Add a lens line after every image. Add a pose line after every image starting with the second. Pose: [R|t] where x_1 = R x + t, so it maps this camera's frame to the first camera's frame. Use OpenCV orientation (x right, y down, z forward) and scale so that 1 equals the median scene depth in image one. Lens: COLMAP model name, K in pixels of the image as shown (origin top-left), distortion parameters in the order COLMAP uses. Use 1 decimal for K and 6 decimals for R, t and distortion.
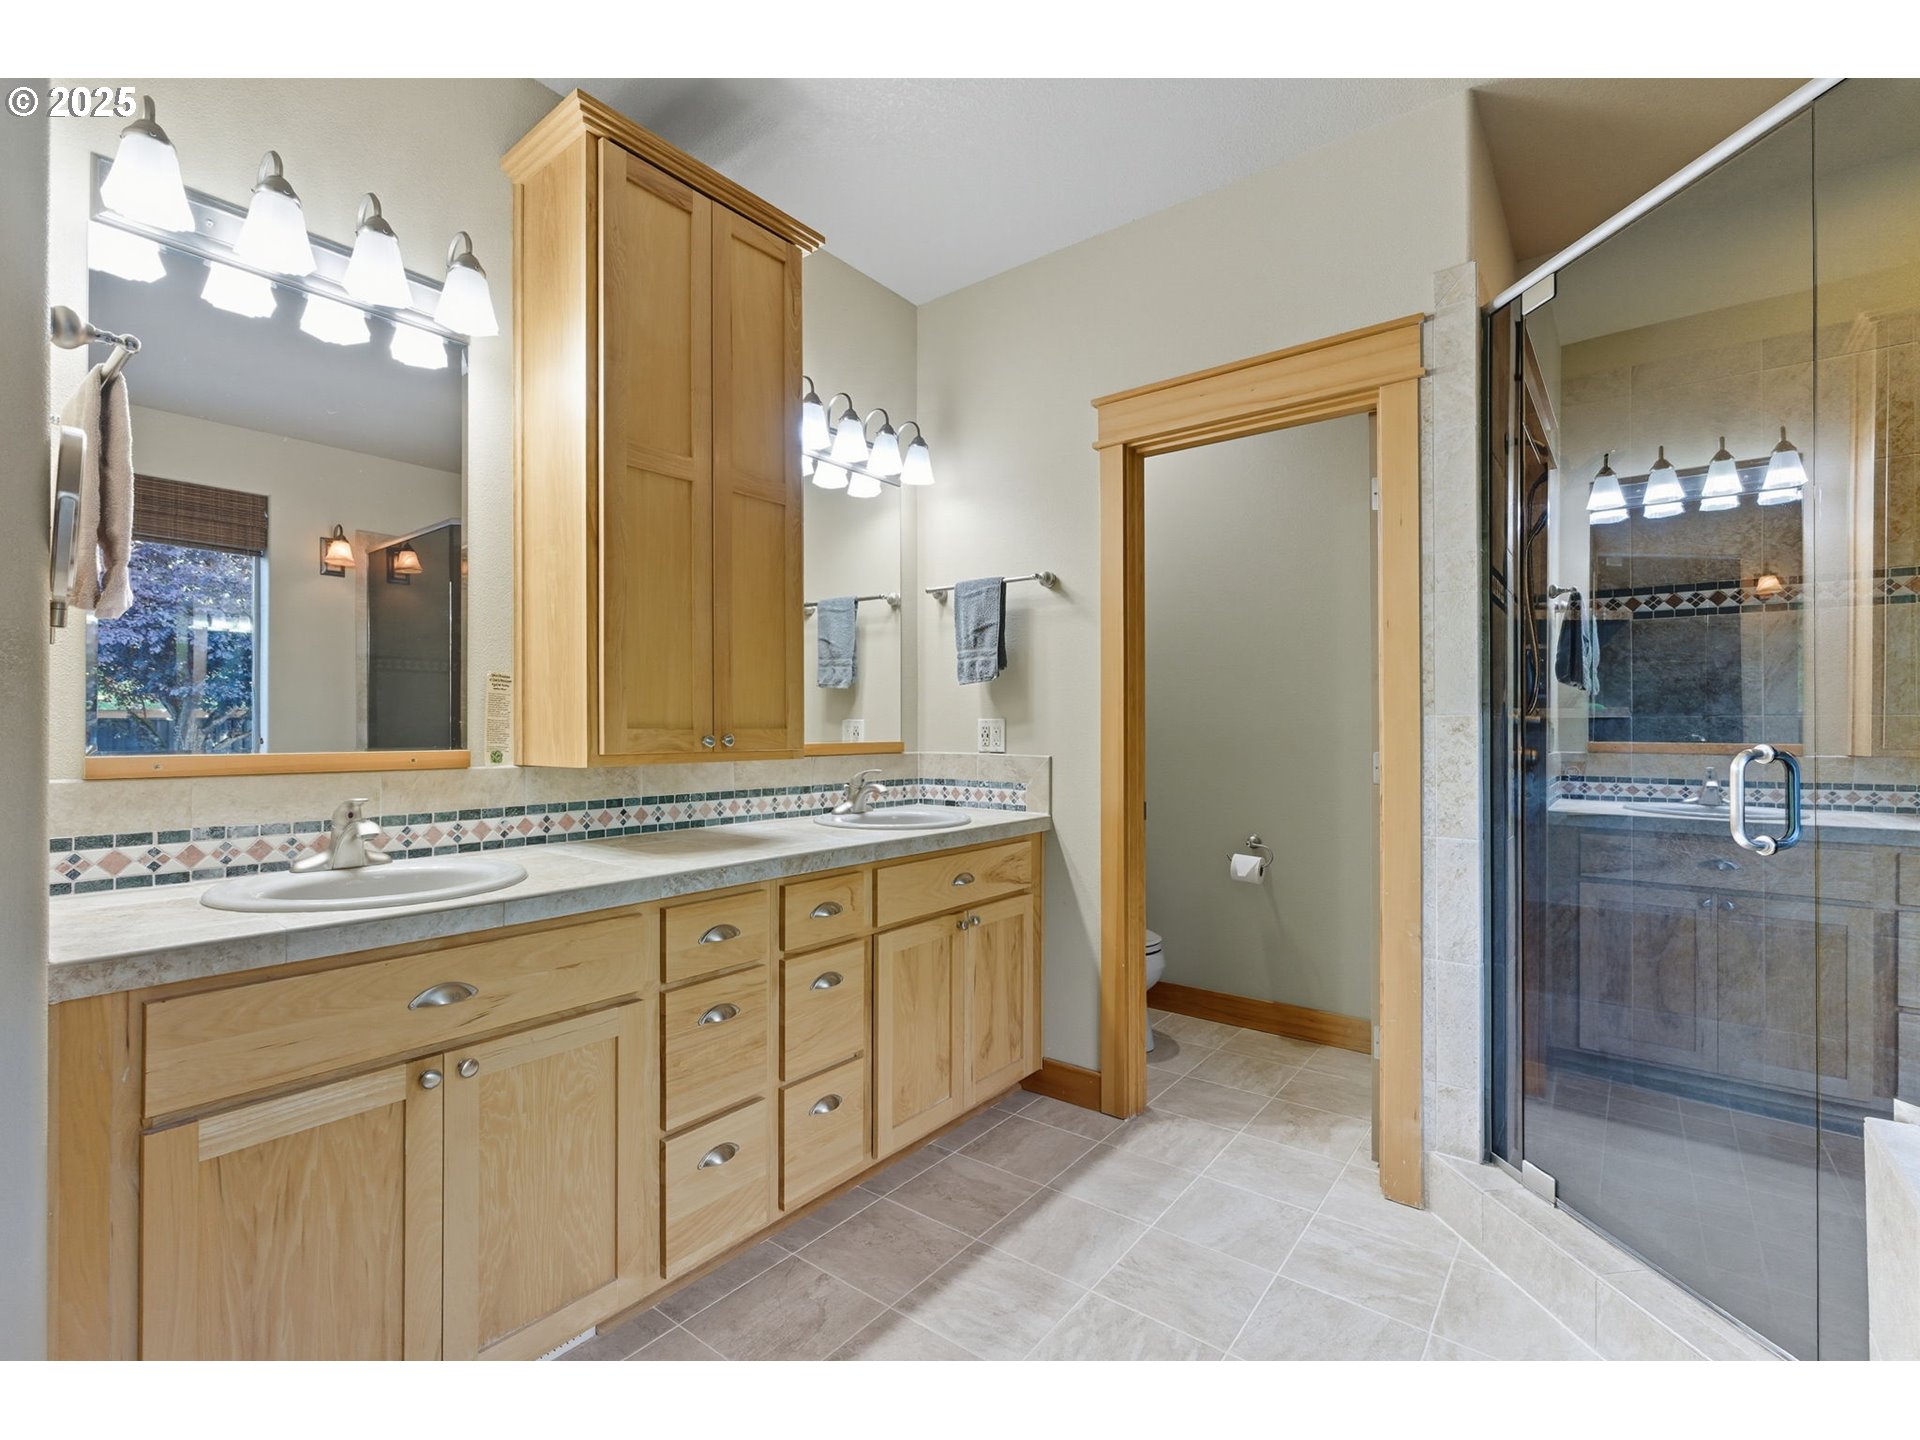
lens RADIAL K [[865.0, 0, 971.1], [0, 865.0, 729.1], [0, 0, 1]] dist [-0.003152, 0.000572]
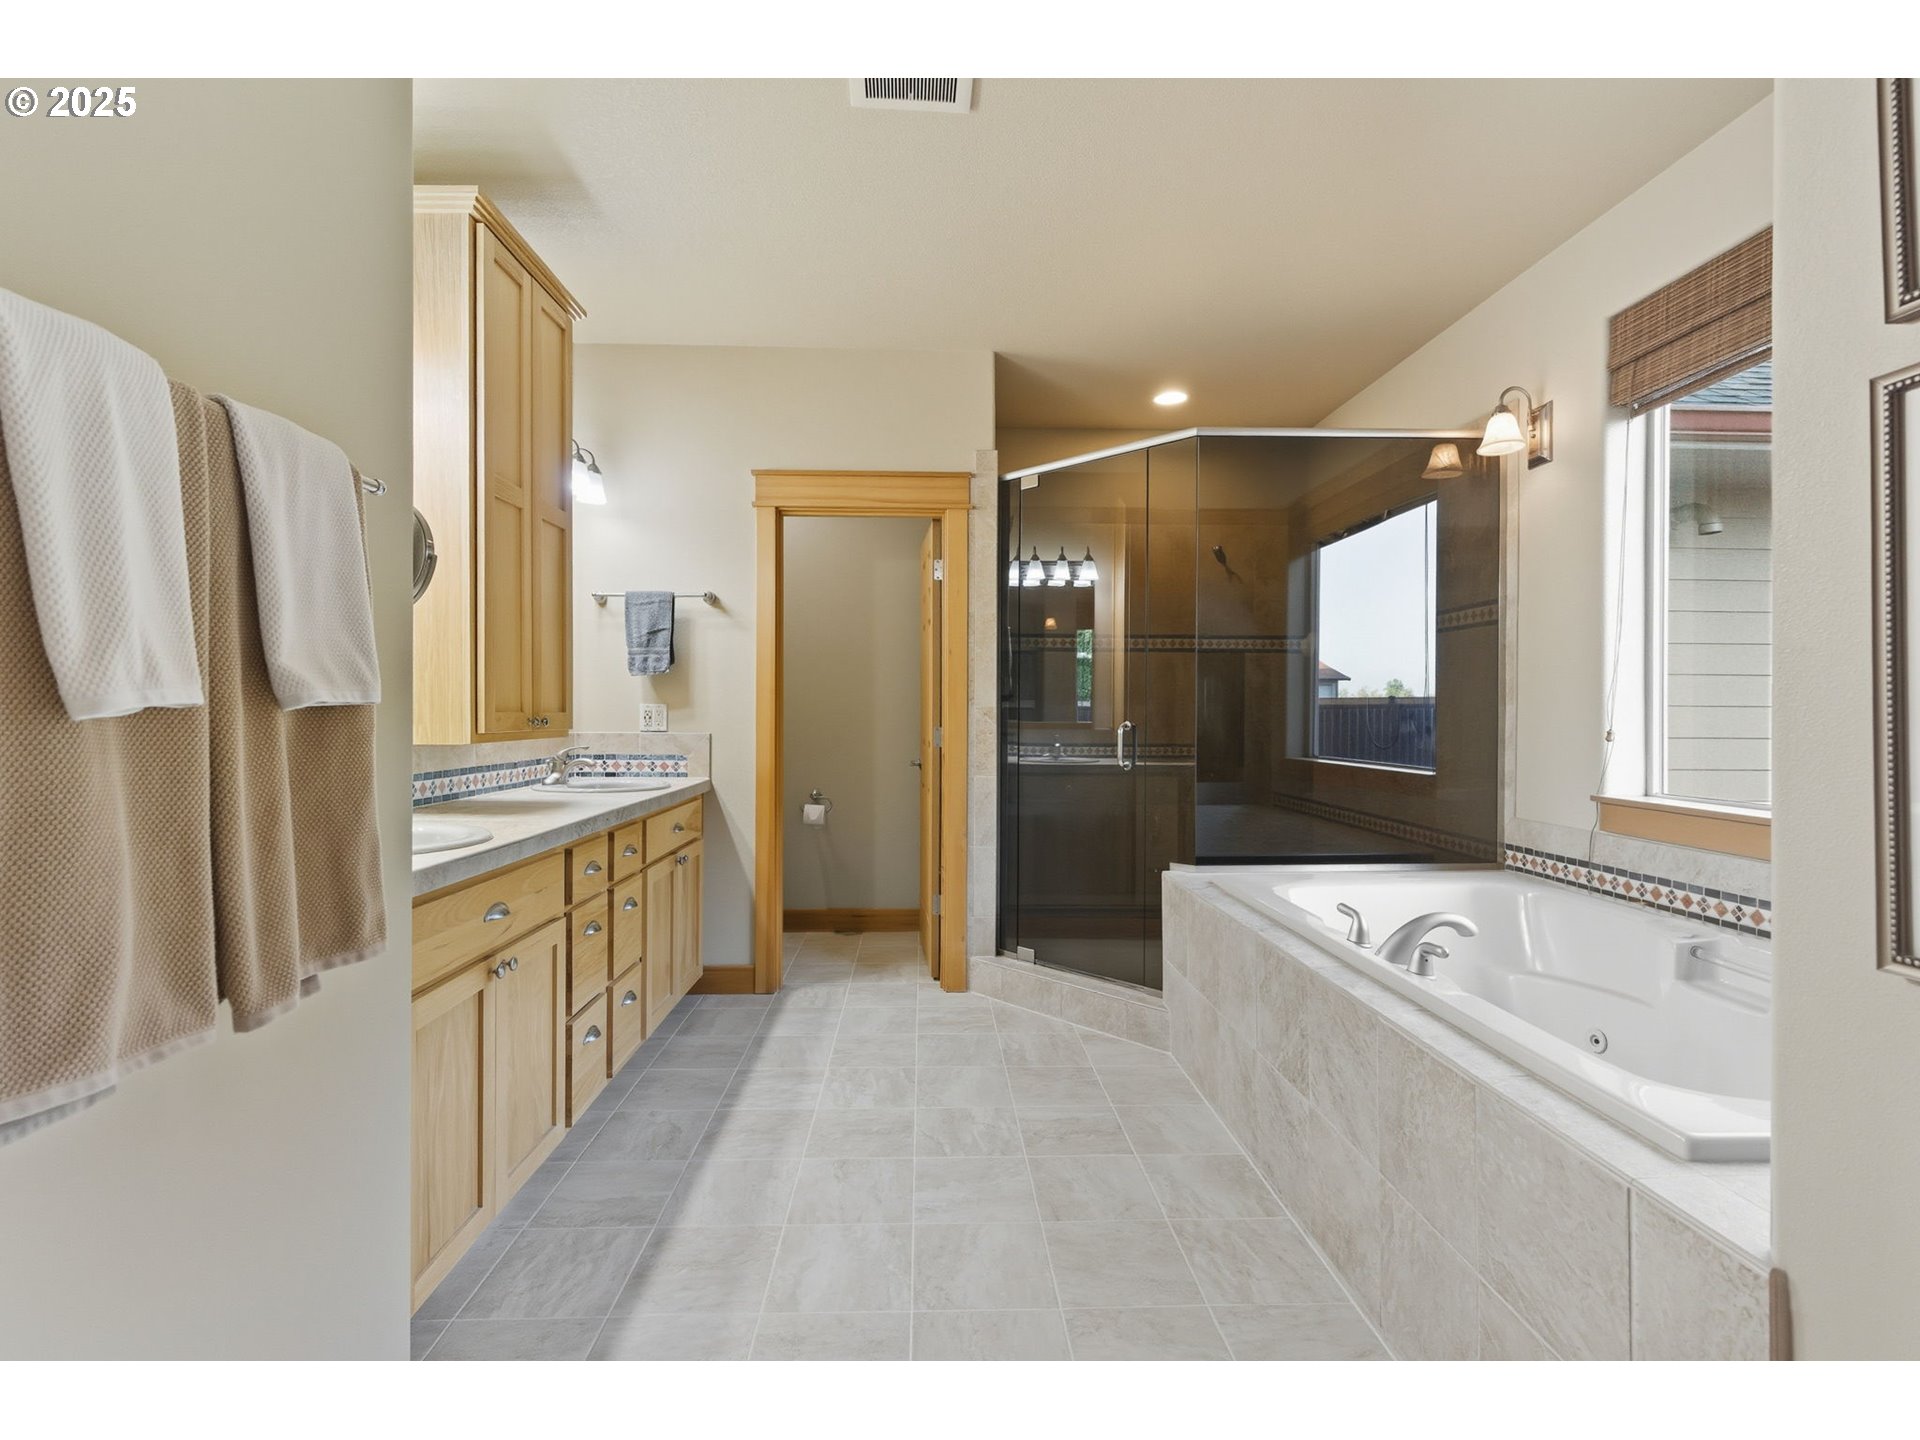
lens RADIAL K [[864.7, 0, 959.5], [0, 864.7, 724.5], [0, 0, 1]] dist [0.001707, 0.000837]
pose [[0.769343, -0.005421, 0.638813, -0.452951], [-0.004074, 0.999902, 0.013392, -0.001151], [-0.638823, -0.012906, 0.769246, -0.241557]]
